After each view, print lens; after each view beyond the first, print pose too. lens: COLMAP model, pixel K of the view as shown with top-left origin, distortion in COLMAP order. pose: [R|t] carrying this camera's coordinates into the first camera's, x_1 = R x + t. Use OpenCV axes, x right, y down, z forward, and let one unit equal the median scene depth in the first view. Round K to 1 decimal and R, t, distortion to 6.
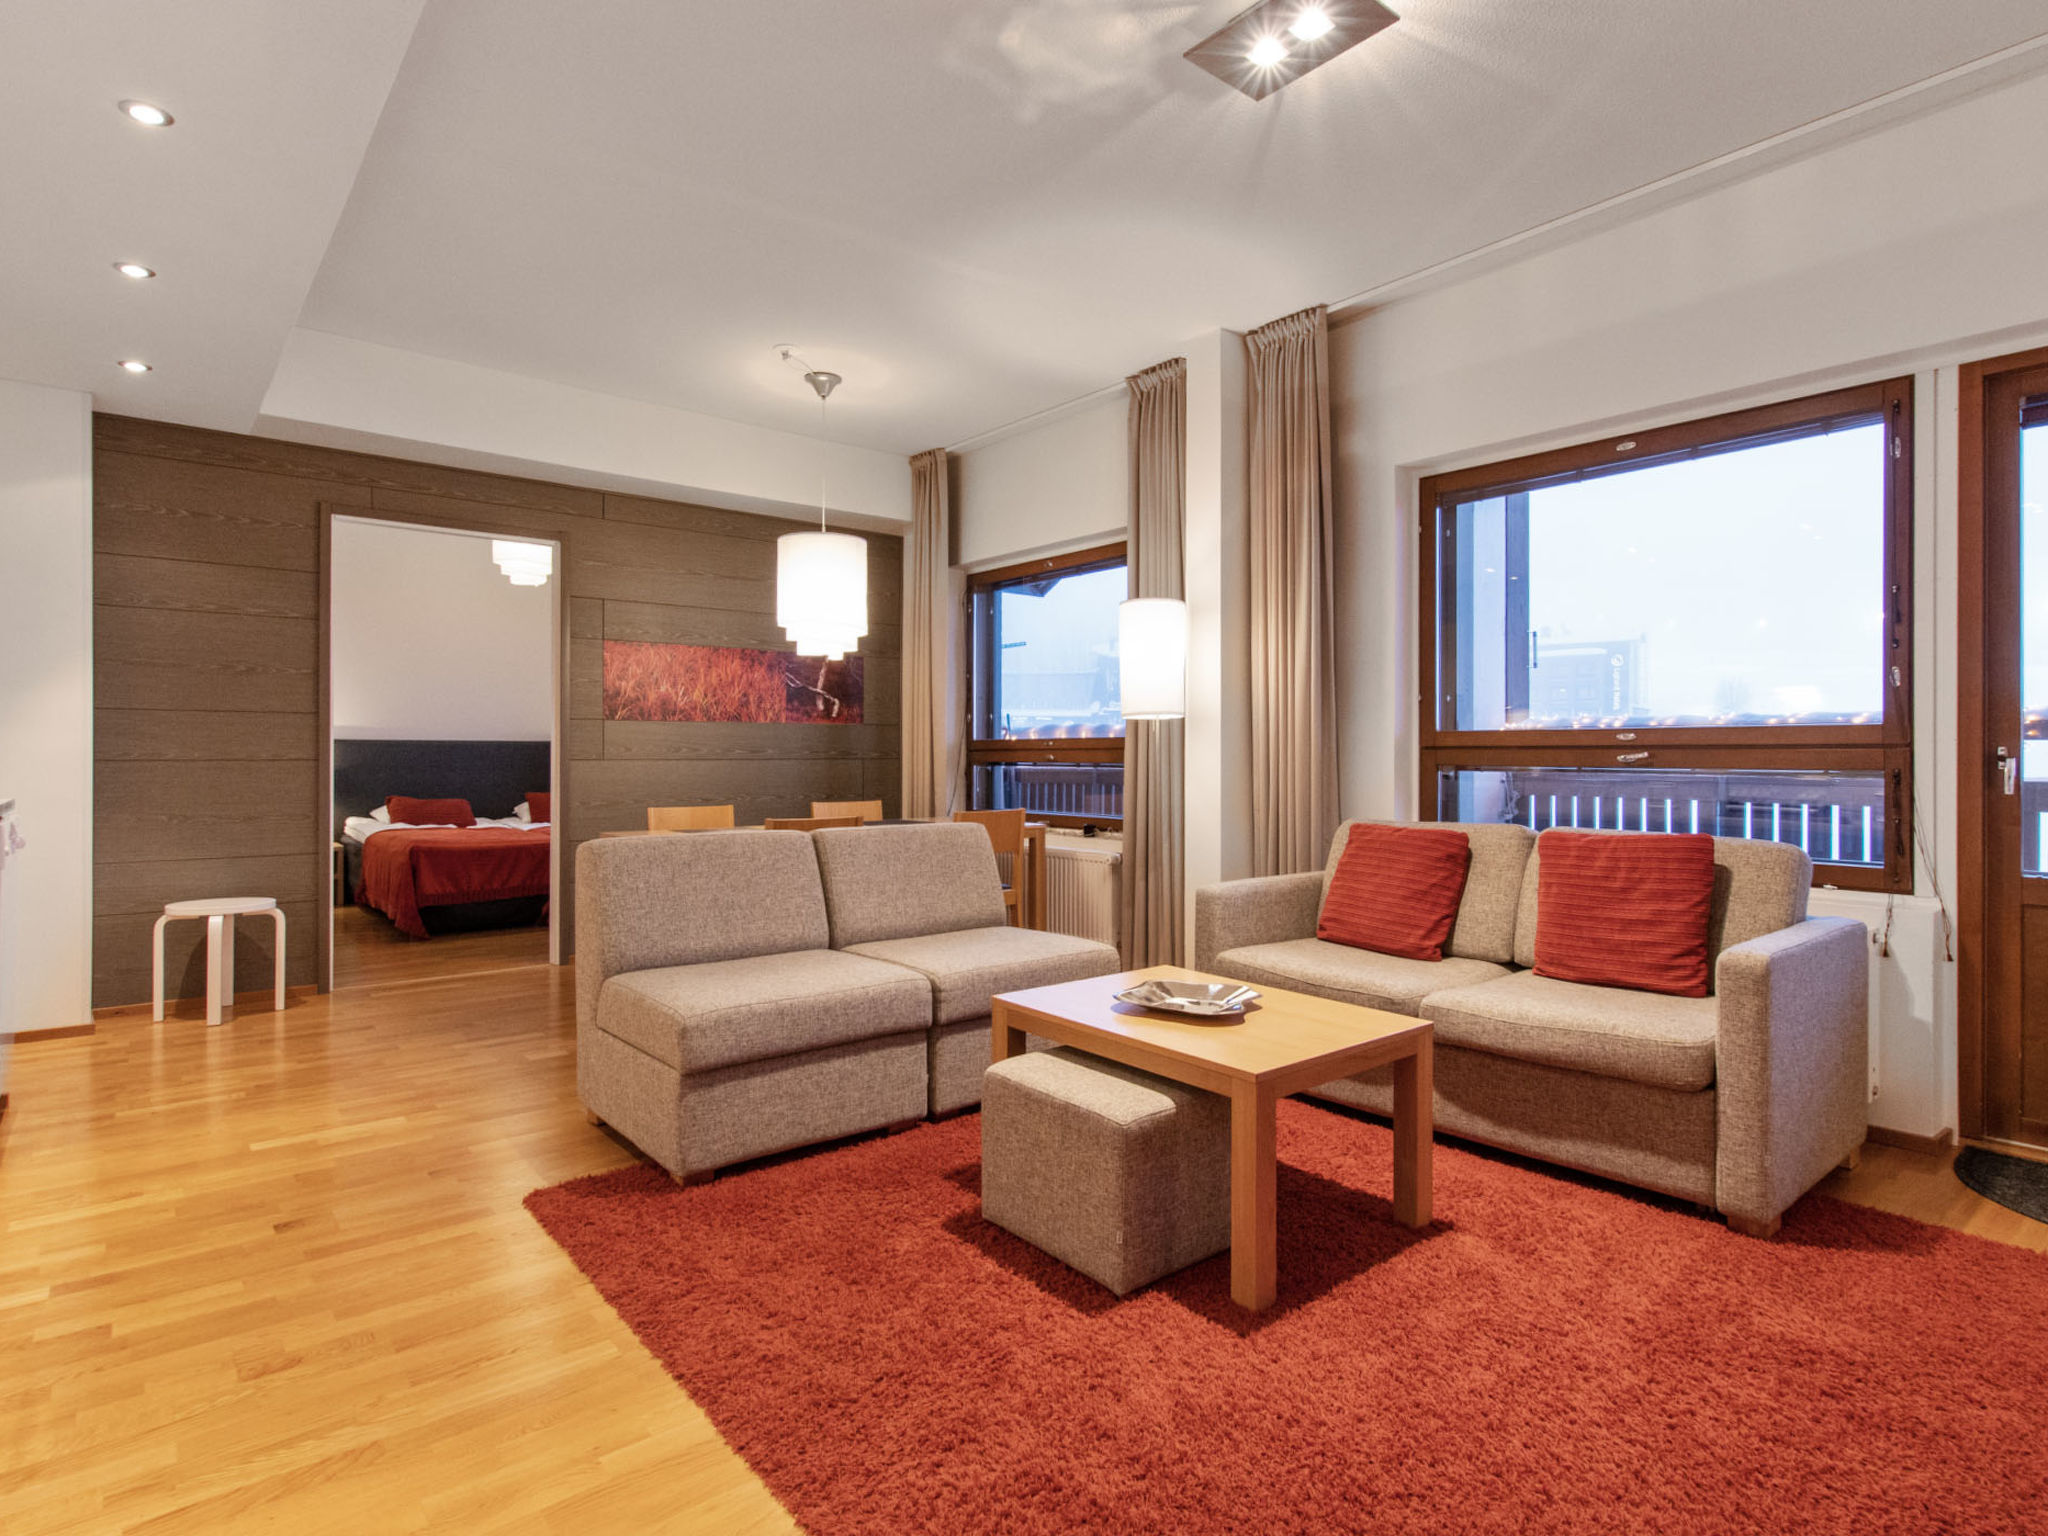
lens RADIAL K [[1050.3, 0, 1029.9], [0, 1050.3, 763.5], [0, 0, 1]] dist [0.004848, 0.000634]
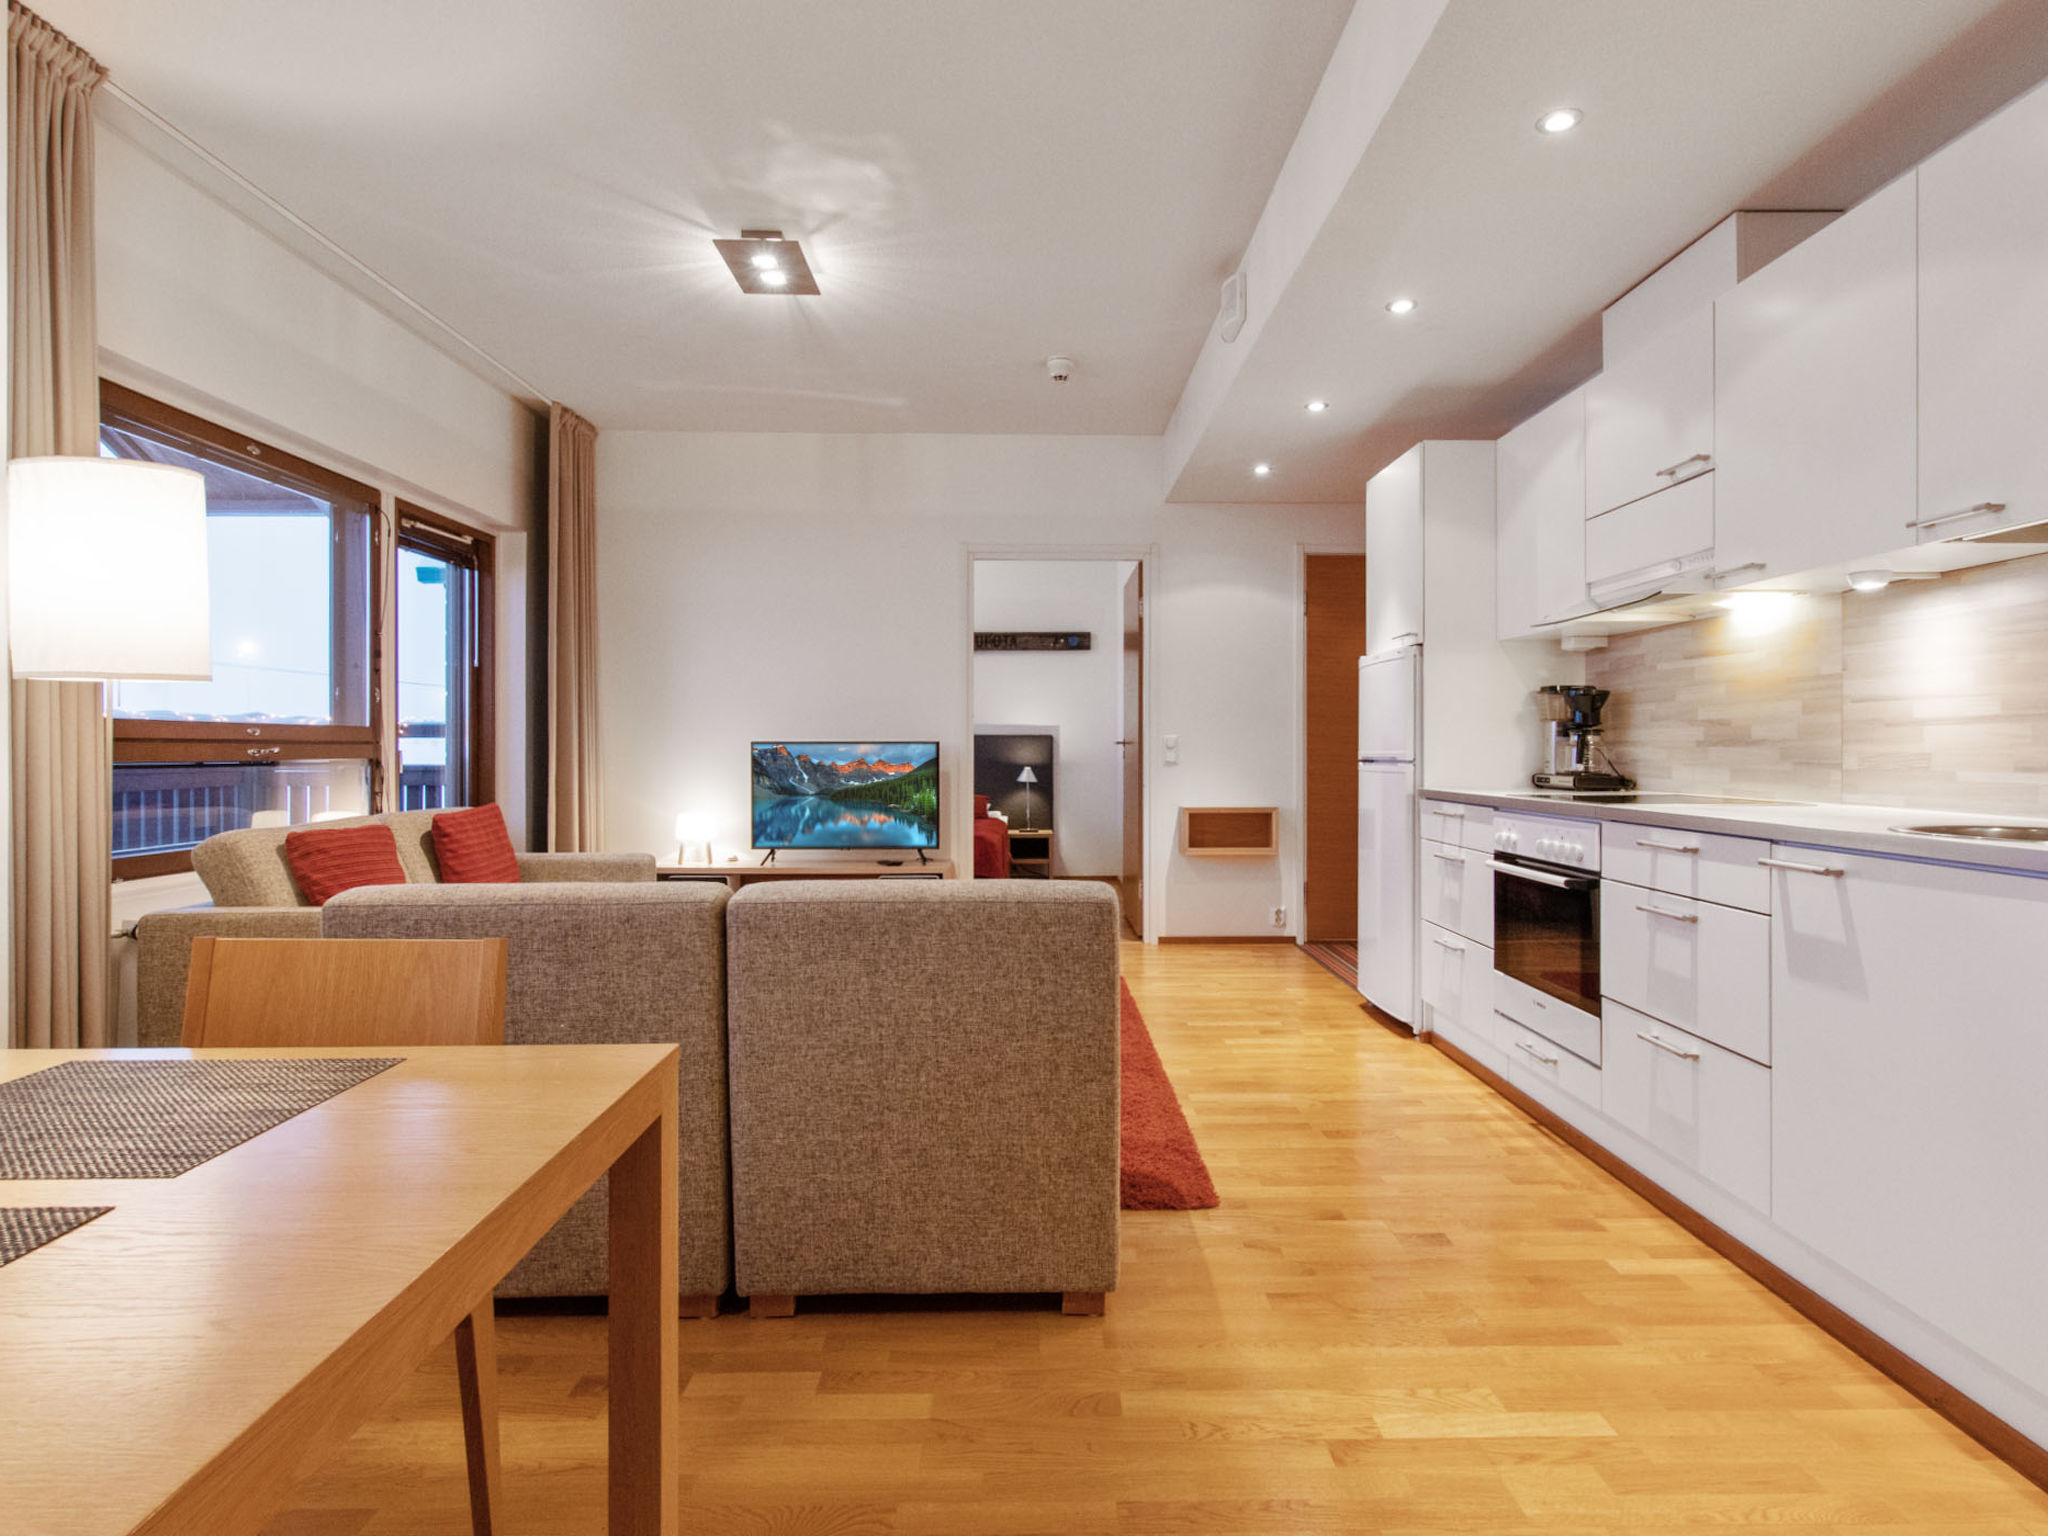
lens RADIAL K [[1050.3, 0, 1029.9], [0, 1050.3, 763.5], [0, 0, 1]] dist [0.004848, 0.000634]
pose [[-0.753760, -0.008040, 0.657100, -0.856907], [0.004486, 0.999839, 0.017380, -0.010099], [-0.657134, 0.016049, -0.753603, 1.595620]]
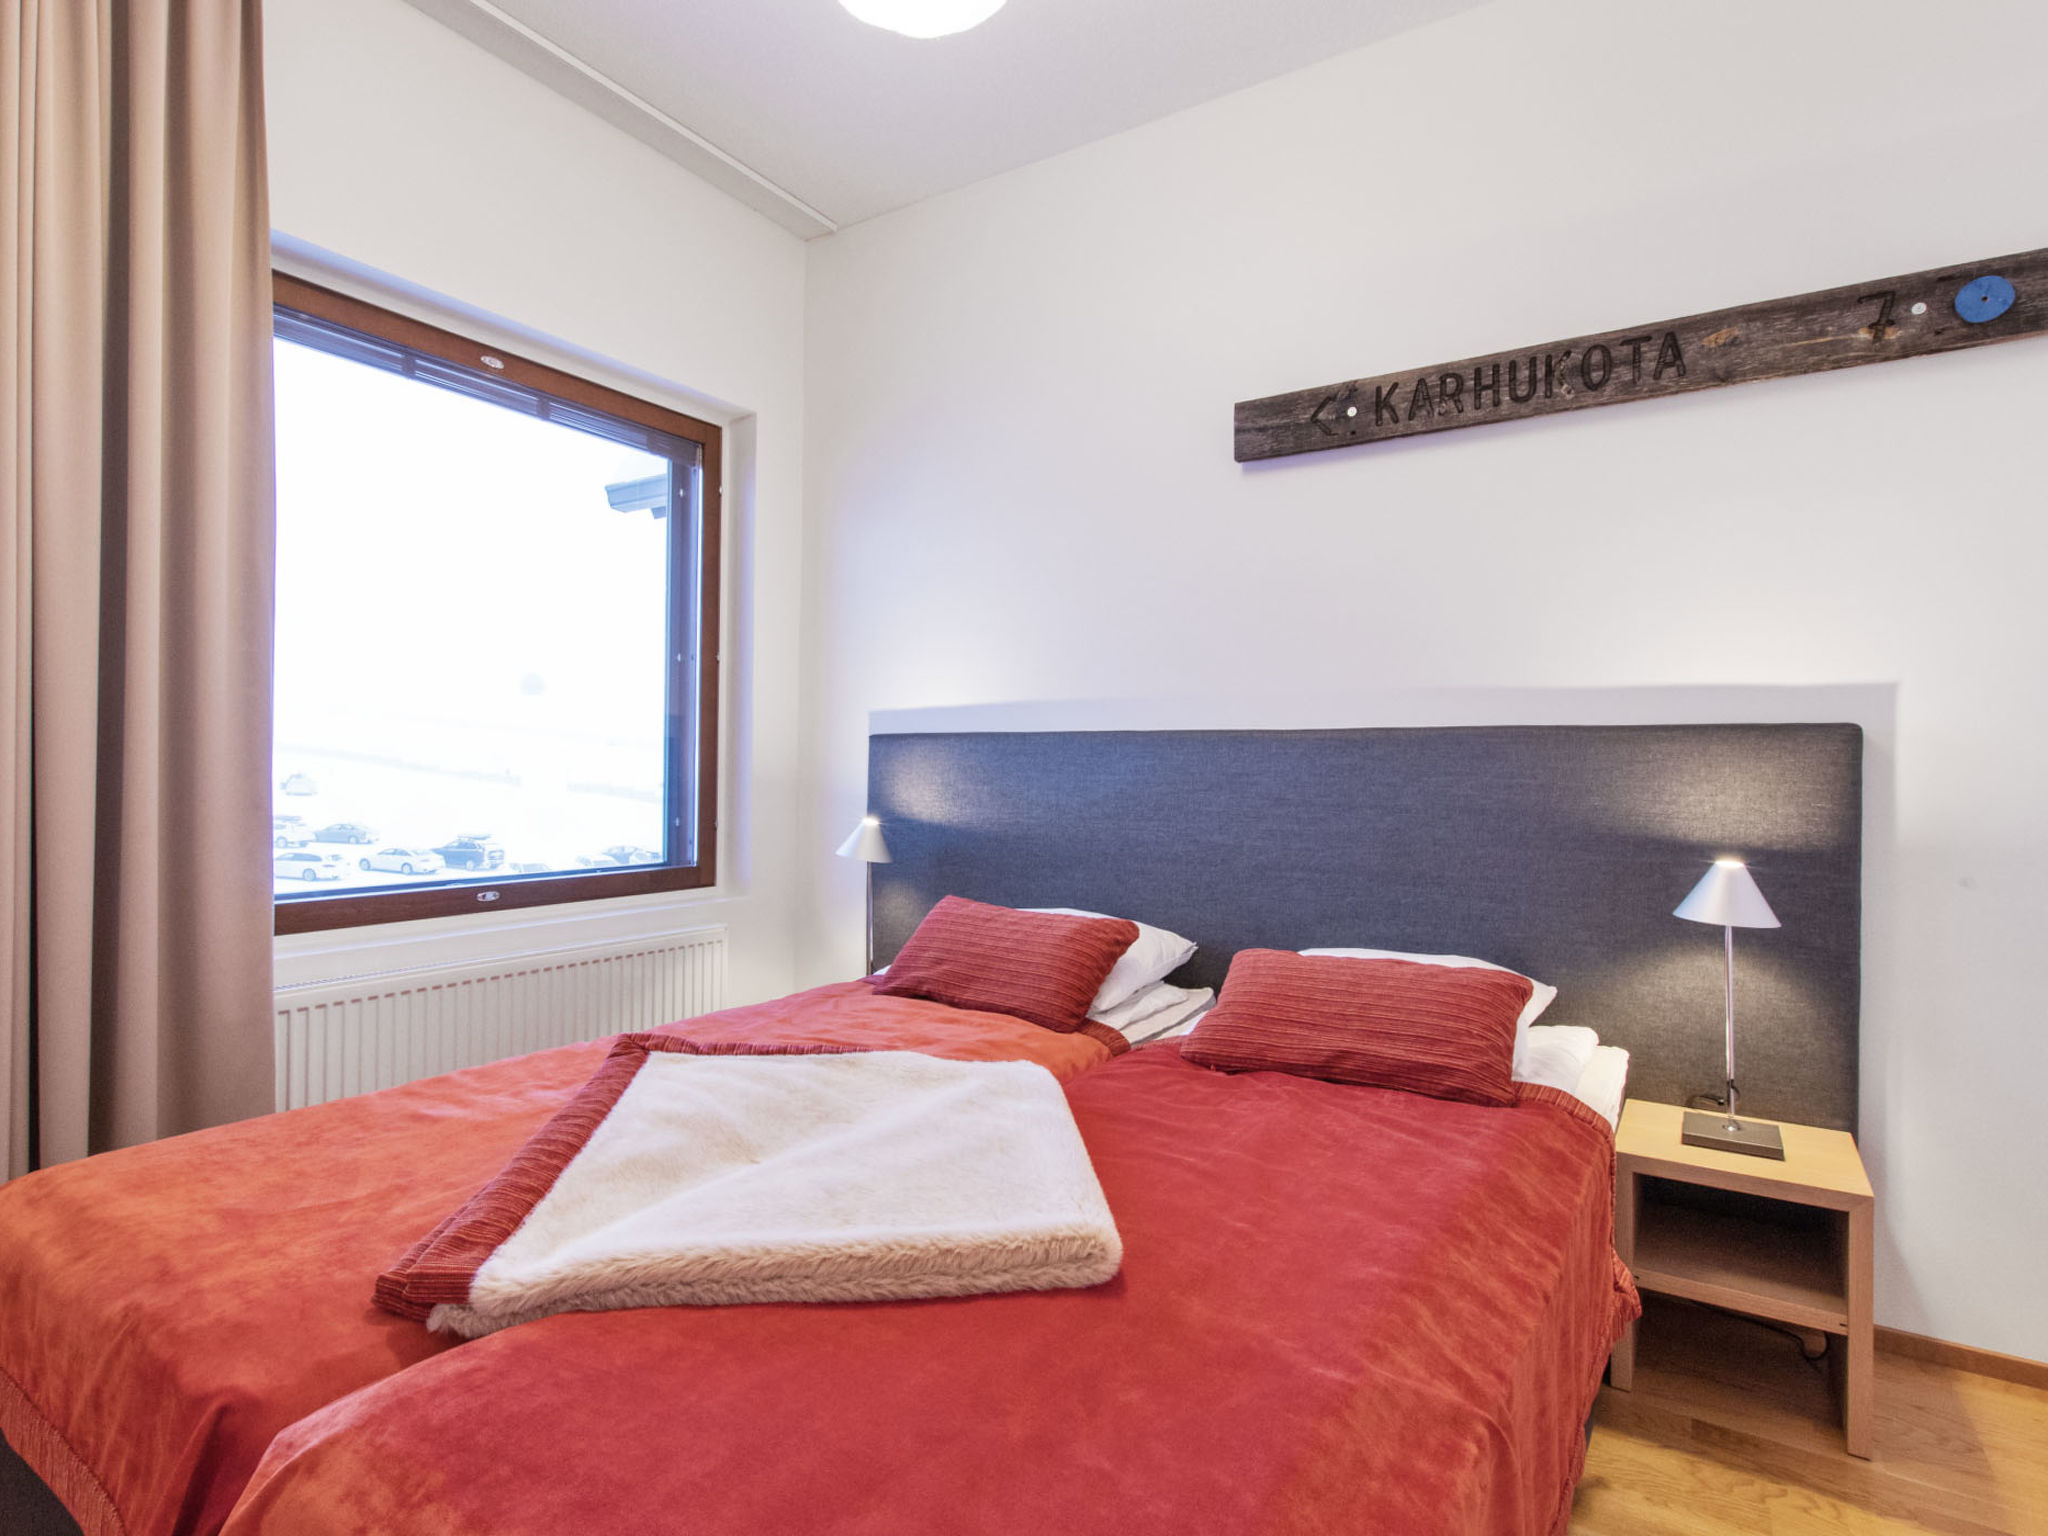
lens RADIAL K [[1050.3, 0, 1029.9], [0, 1050.3, 763.5], [0, 0, 1]] dist [0.004848, 0.000634]
pose [[-0.263623, 0.003277, 0.964620, -0.379448], [-0.010989, 0.999919, -0.006400, -0.007252], [-0.964563, -0.012288, -0.263566, 1.051411]]
